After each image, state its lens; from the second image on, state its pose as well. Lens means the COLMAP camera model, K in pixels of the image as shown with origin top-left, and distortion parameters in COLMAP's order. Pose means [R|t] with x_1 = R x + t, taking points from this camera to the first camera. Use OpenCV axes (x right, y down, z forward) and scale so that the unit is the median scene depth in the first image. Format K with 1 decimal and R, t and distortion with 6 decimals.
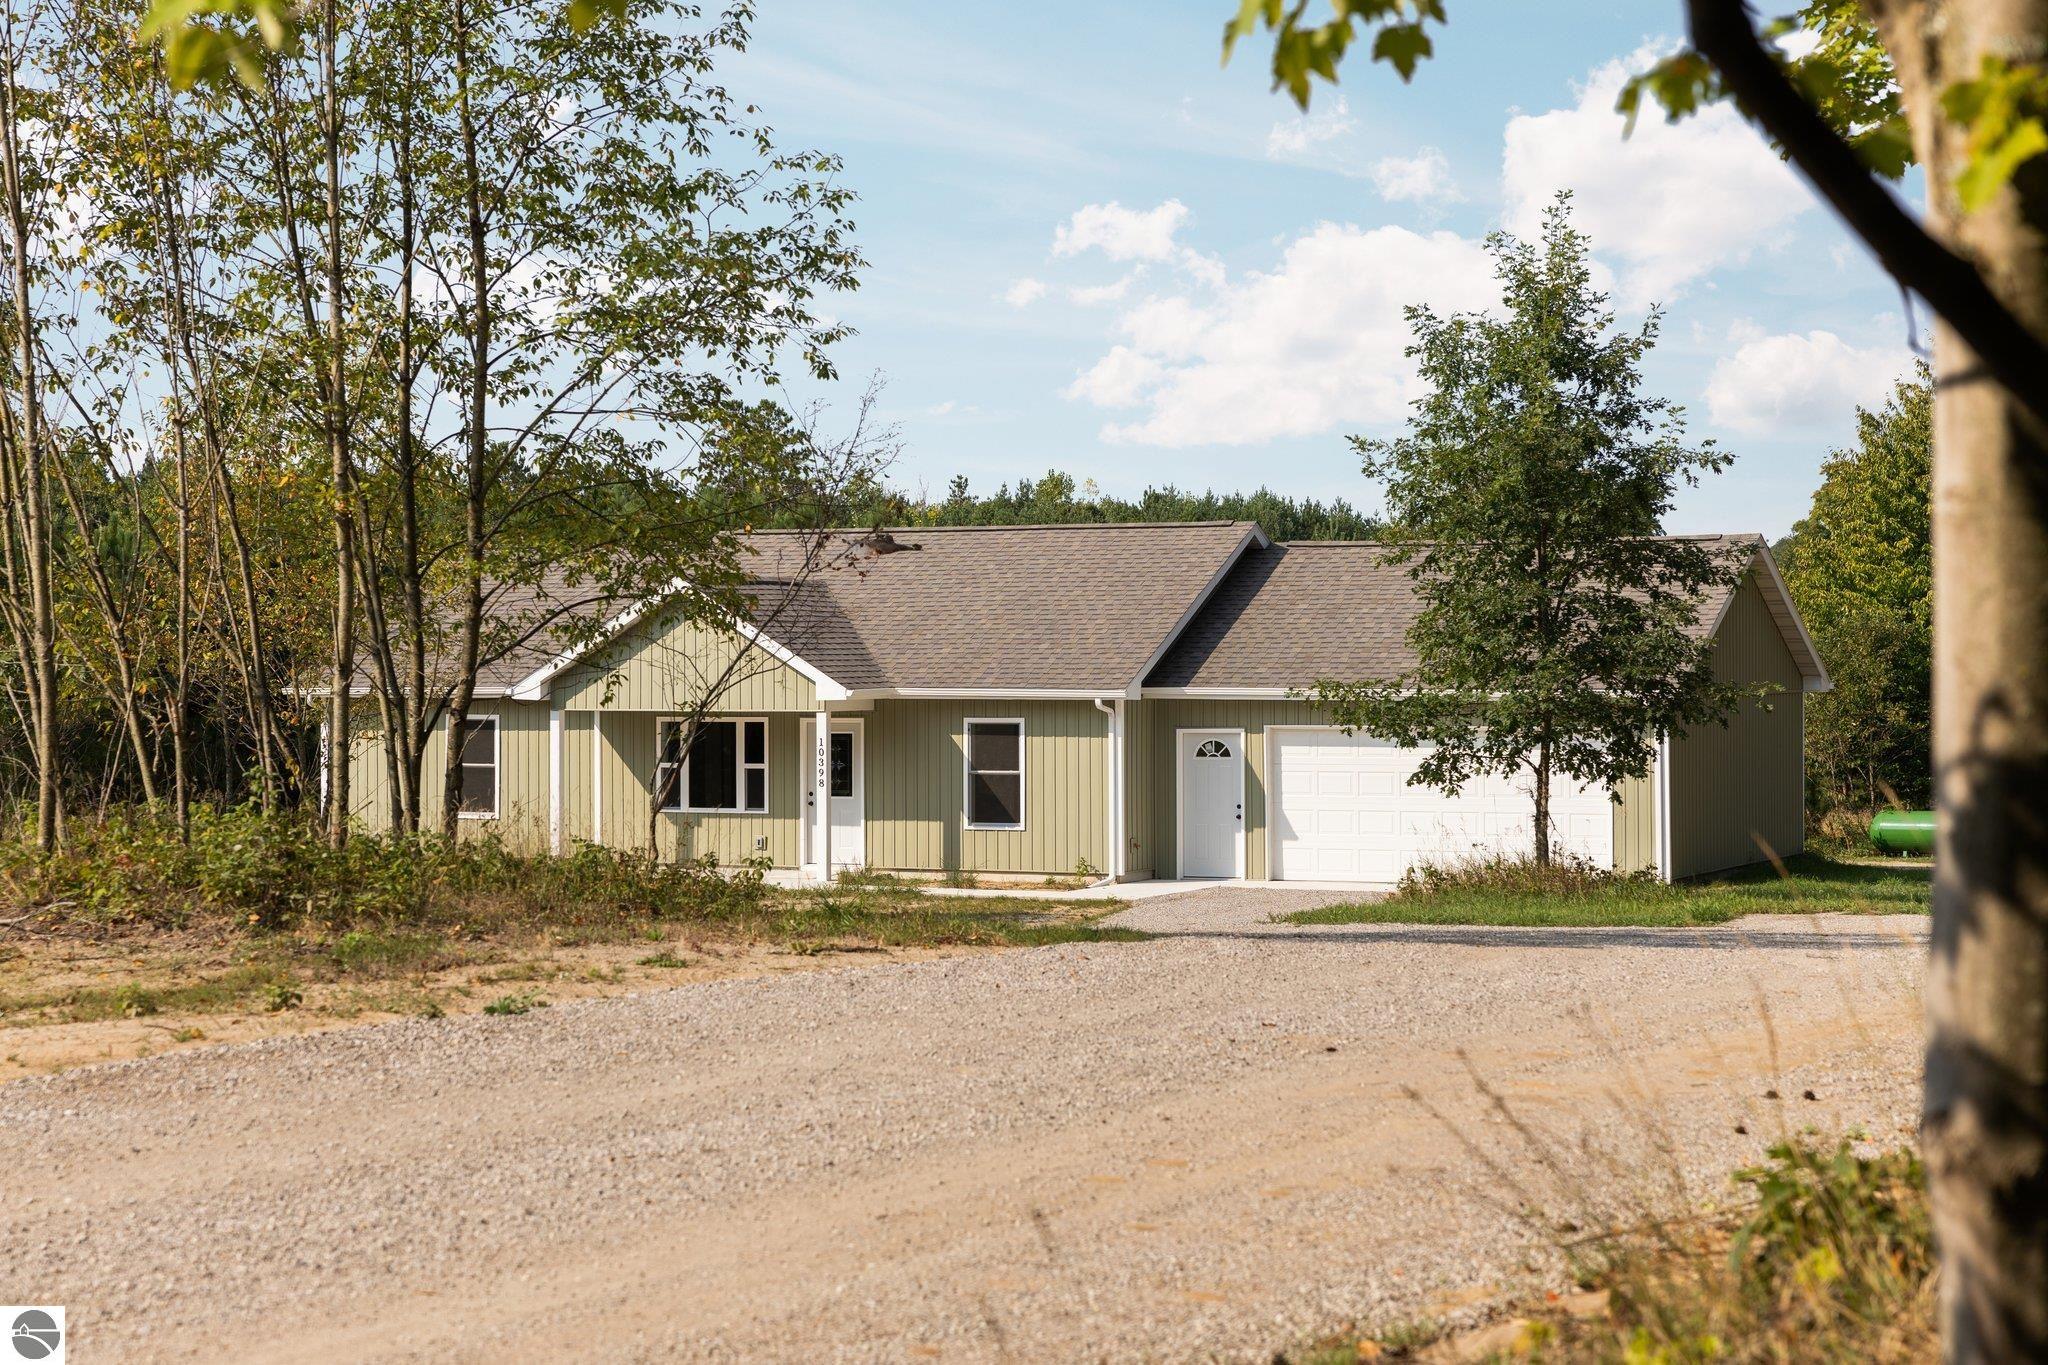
lens RADIAL K [[6614.9, 0, 1024.0], [0, 6614.9, 682.5], [0, 0, 1]] dist [0.123351, 1.433839]
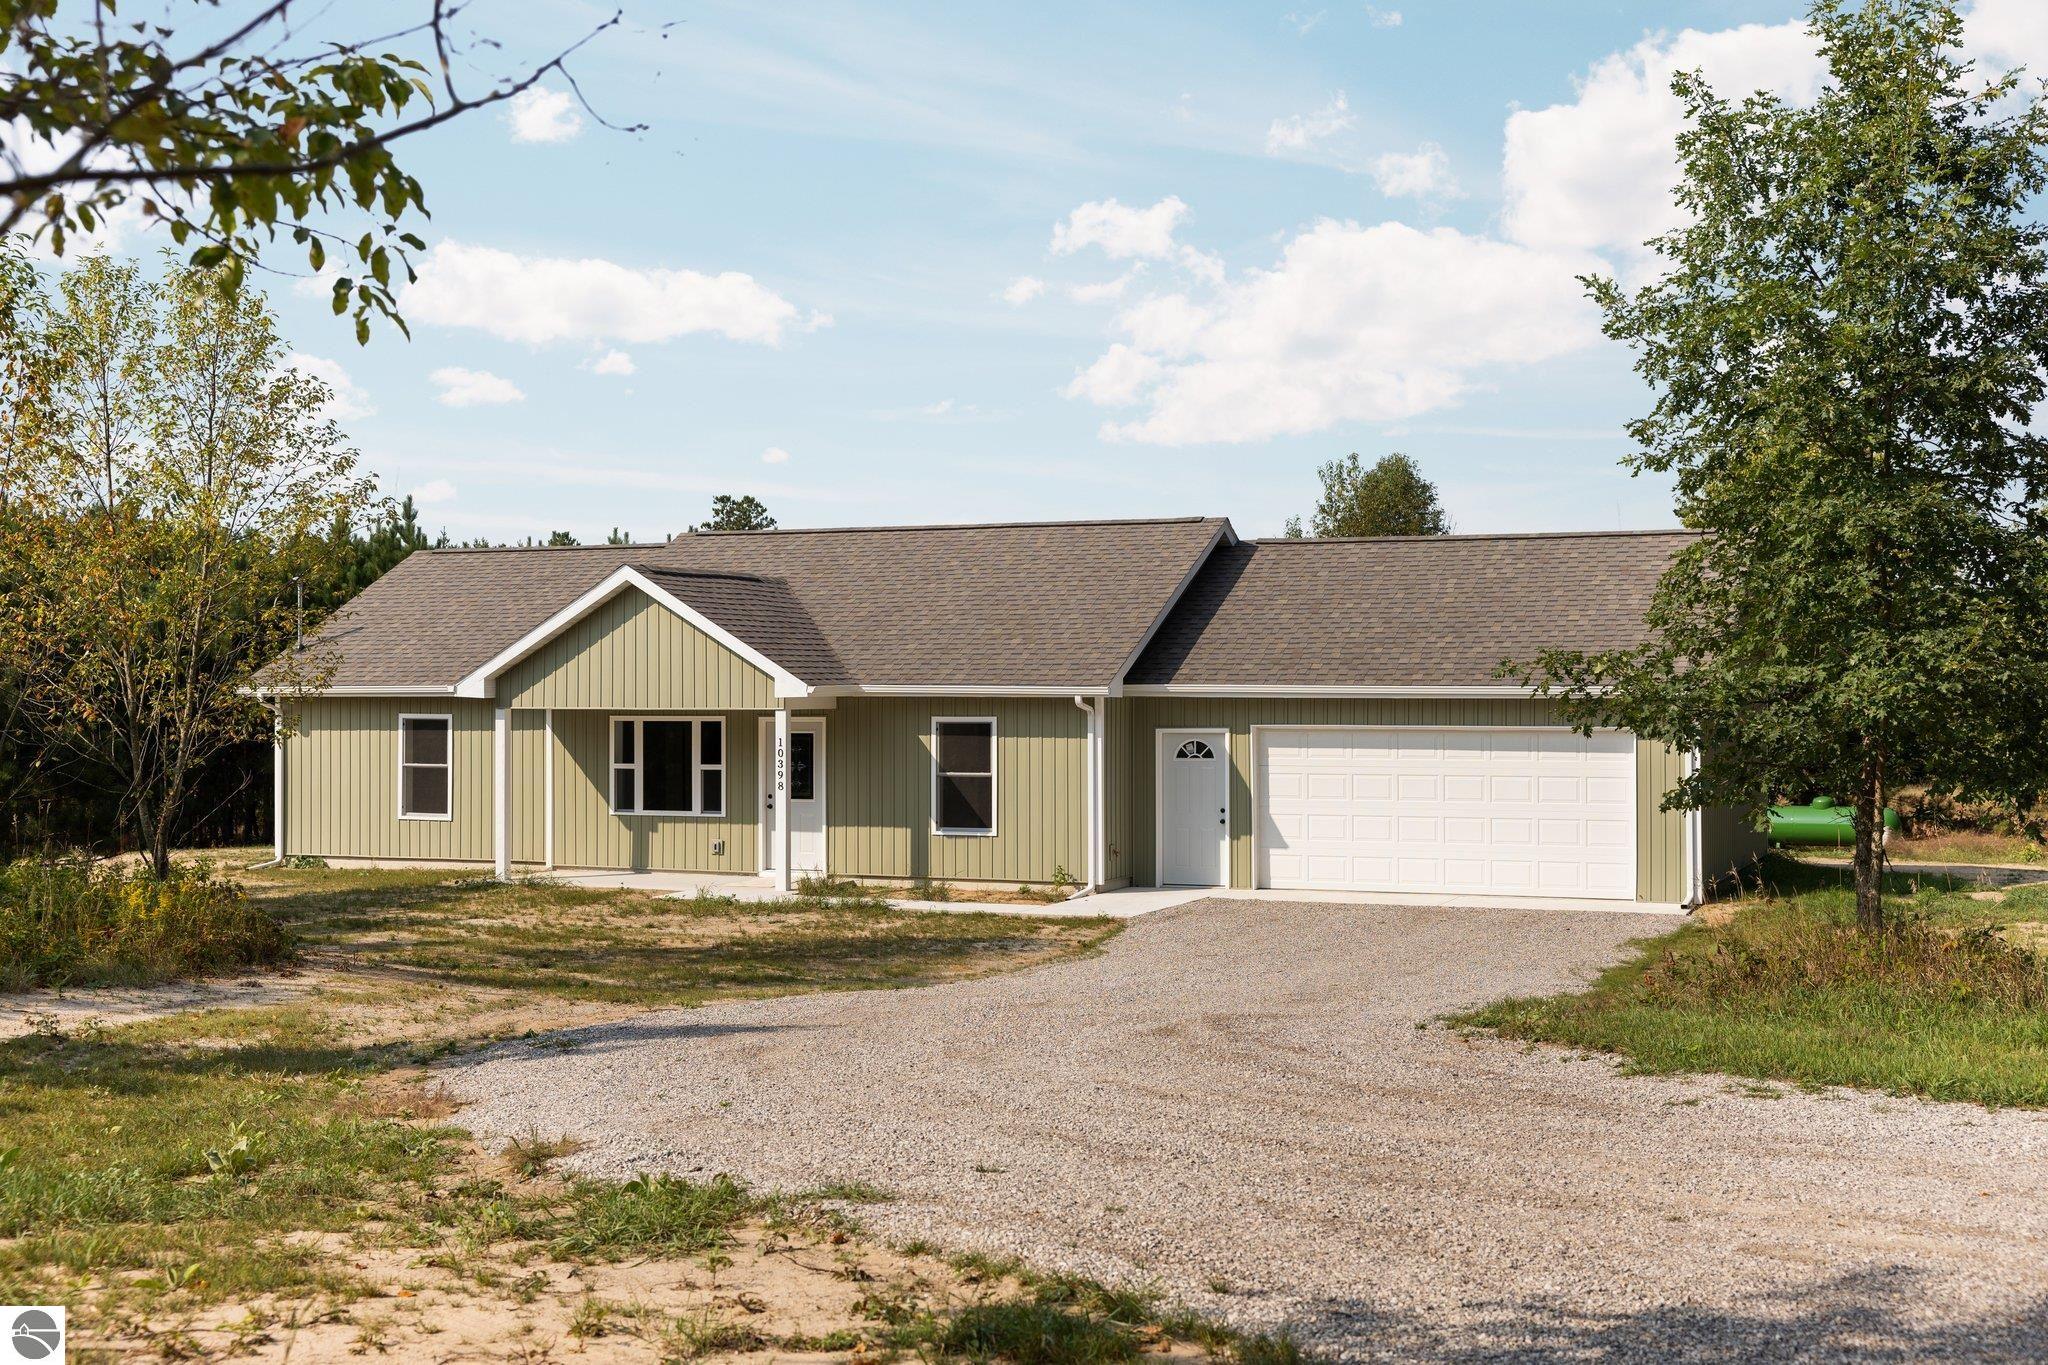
lens RADIAL K [[4039.6, 0, 1024.0], [0, 4039.6, 682.5], [0, 0, 1]] dist [-0.040140, -0.205089]
pose [[0.999185, -0.000815, -0.040365, 0.026961], [0.000670, 0.999993, -0.003611, 0.002577], [0.040367, 0.003581, 0.999178, 0.427445]]
